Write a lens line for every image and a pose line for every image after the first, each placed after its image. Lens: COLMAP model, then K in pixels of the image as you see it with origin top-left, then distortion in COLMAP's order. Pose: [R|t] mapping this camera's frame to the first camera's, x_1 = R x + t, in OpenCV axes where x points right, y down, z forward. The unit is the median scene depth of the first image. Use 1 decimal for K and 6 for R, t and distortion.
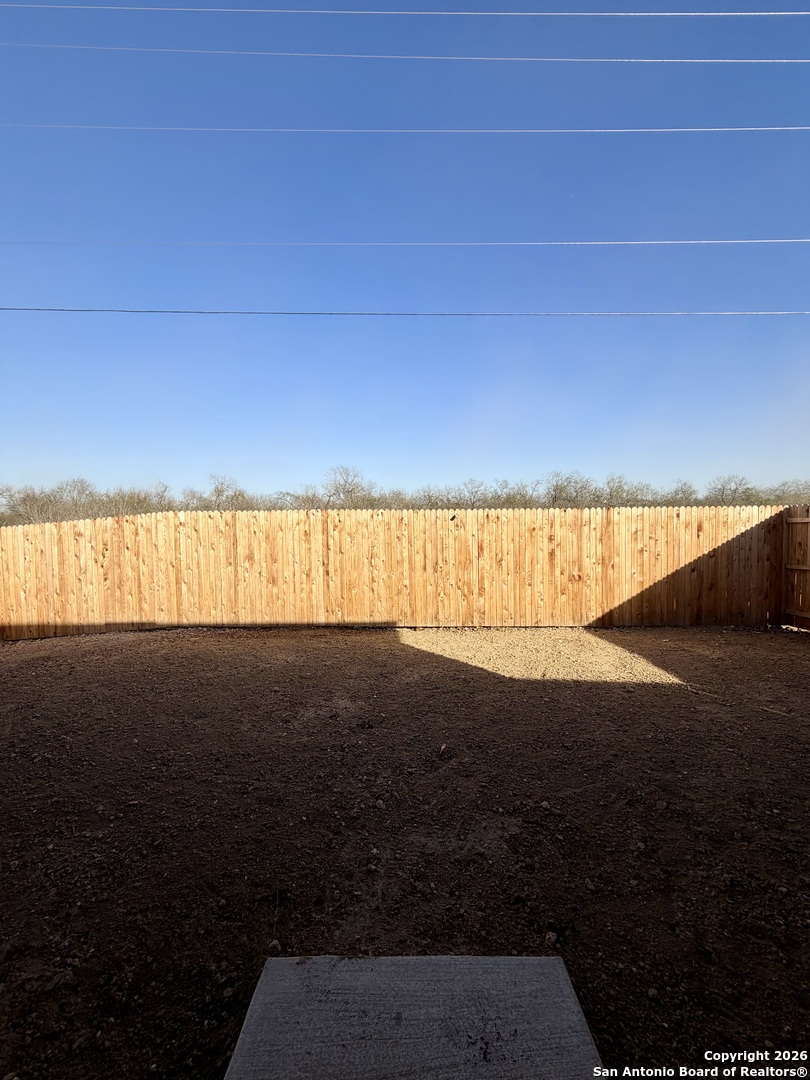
lens RADIAL K [[432.1, 0, 397.4], [0, 432.1, 531.6], [0, 0, 1]] dist [-0.002293, 0.000618]
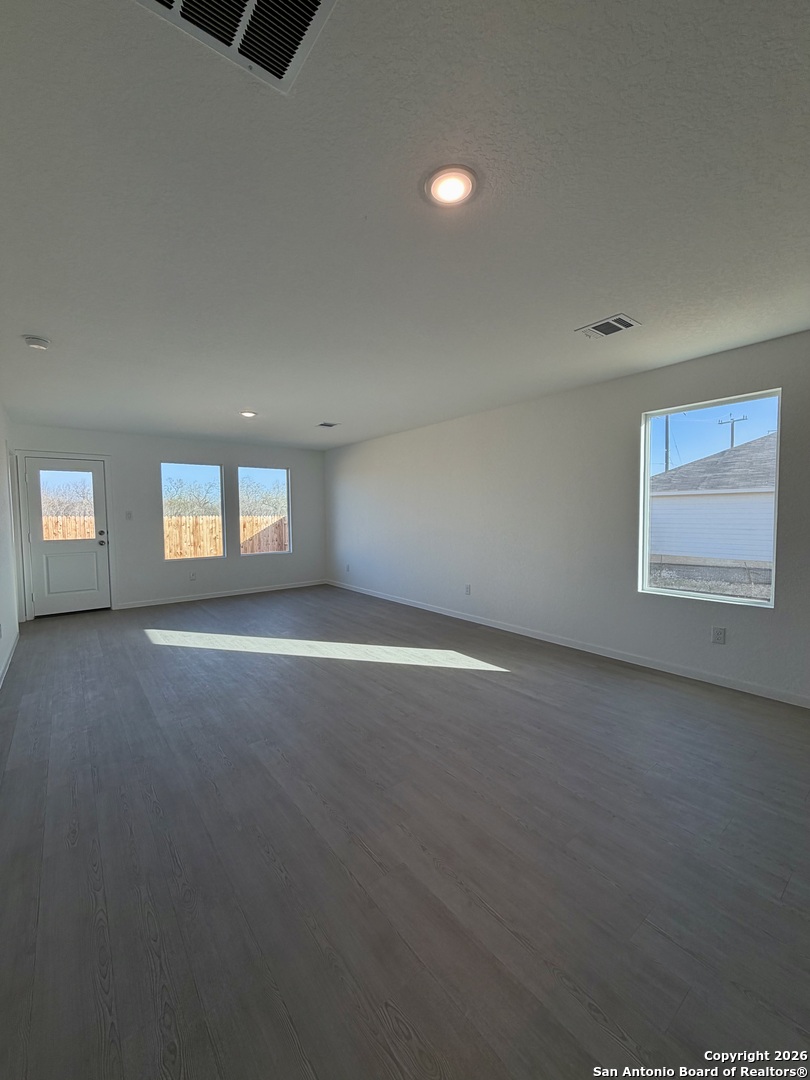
lens RADIAL K [[432.1, 0, 406.9], [0, 432.1, 533.9], [0, 0, 1]] dist [-0.002293, 0.000618]
pose [[0.768856, -0.018395, 0.639158, -0.016752], [0.014594, 0.999831, 0.011221, 0.015876], [-0.639256, 0.000701, 0.768994, -1.052142]]
